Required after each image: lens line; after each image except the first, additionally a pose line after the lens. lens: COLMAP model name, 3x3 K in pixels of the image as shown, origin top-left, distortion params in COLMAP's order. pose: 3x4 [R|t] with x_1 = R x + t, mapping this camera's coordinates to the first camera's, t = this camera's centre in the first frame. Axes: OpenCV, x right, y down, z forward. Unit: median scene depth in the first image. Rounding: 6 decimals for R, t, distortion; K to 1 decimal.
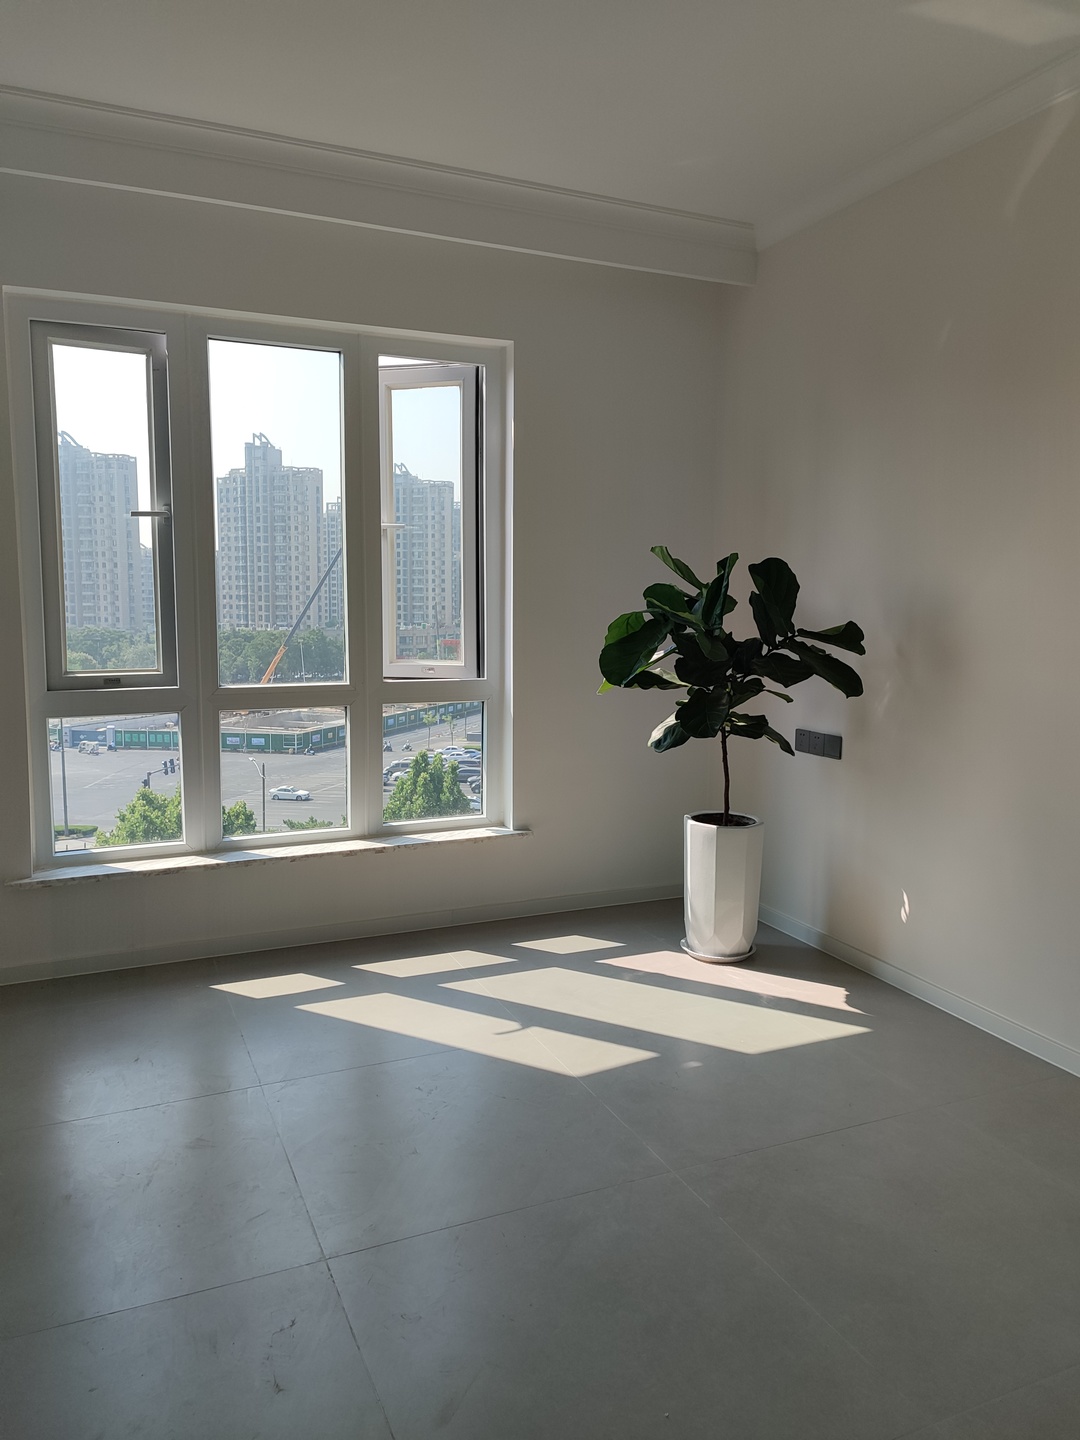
lens RADIAL K [[1028.1, 0, 536.3], [0, 1028.1, 723.3], [0, 0, 1]] dist [0.014619, -0.009768]
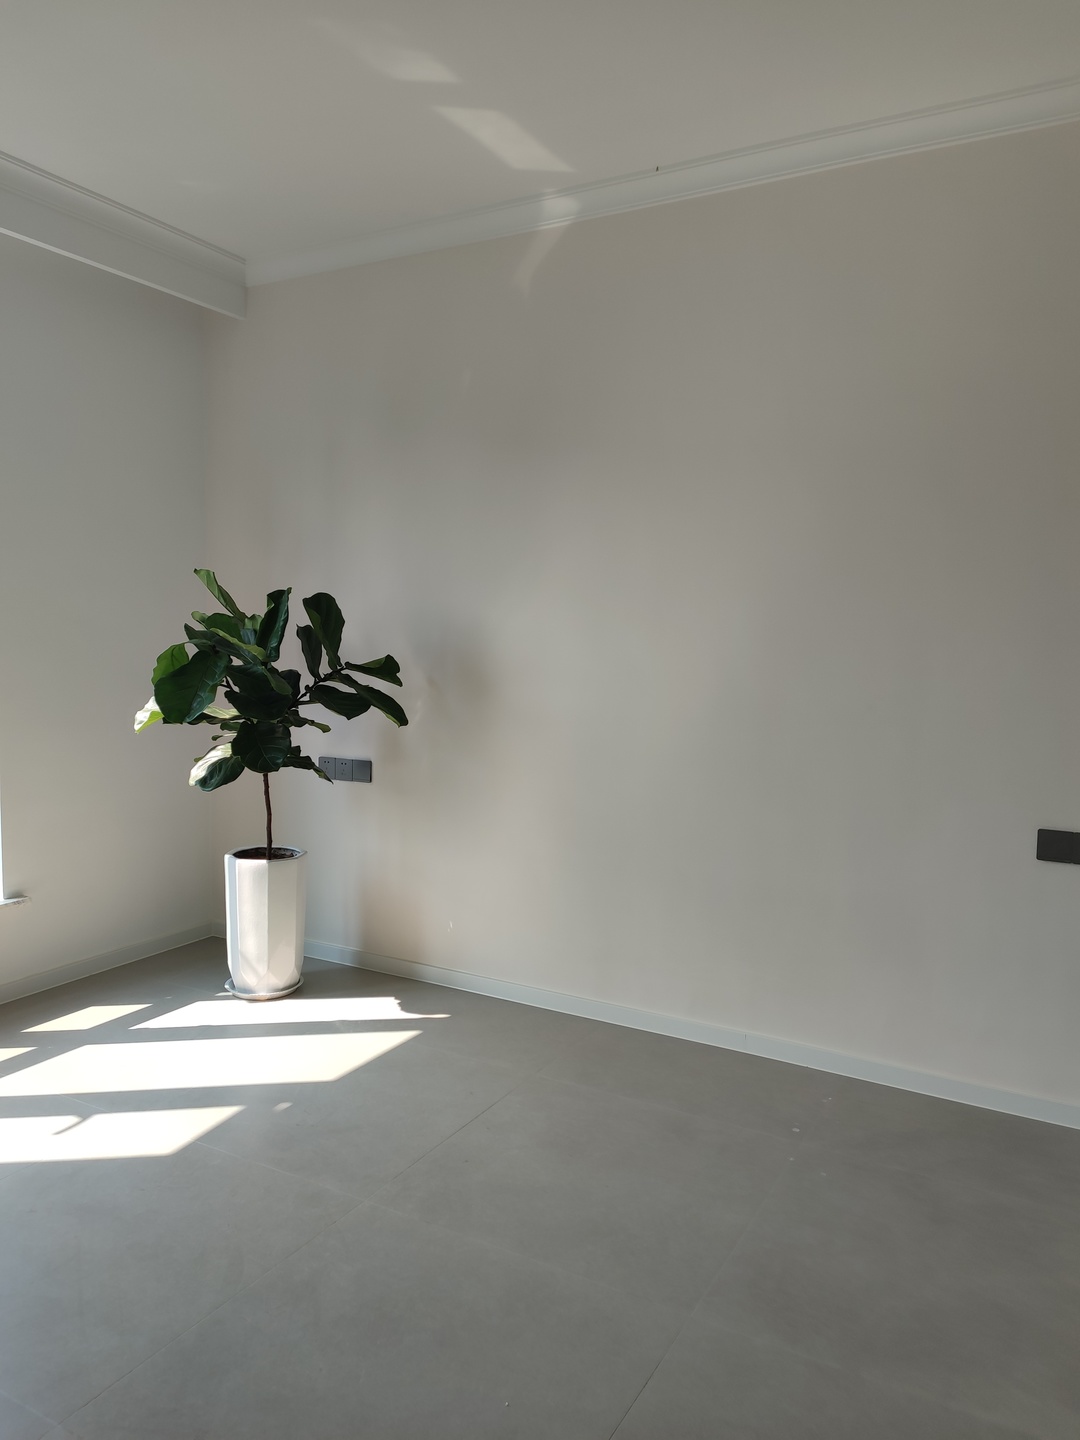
lens RADIAL K [[1028.1, 0, 550.3], [0, 1028.1, 715.1], [0, 0, 1]] dist [0.014619, -0.009768]
pose [[0.775264, -0.035978, 0.630612, -0.233878], [0.054668, 0.998452, -0.010244, -0.014748], [-0.629267, 0.042416, 0.776031, 0.056515]]
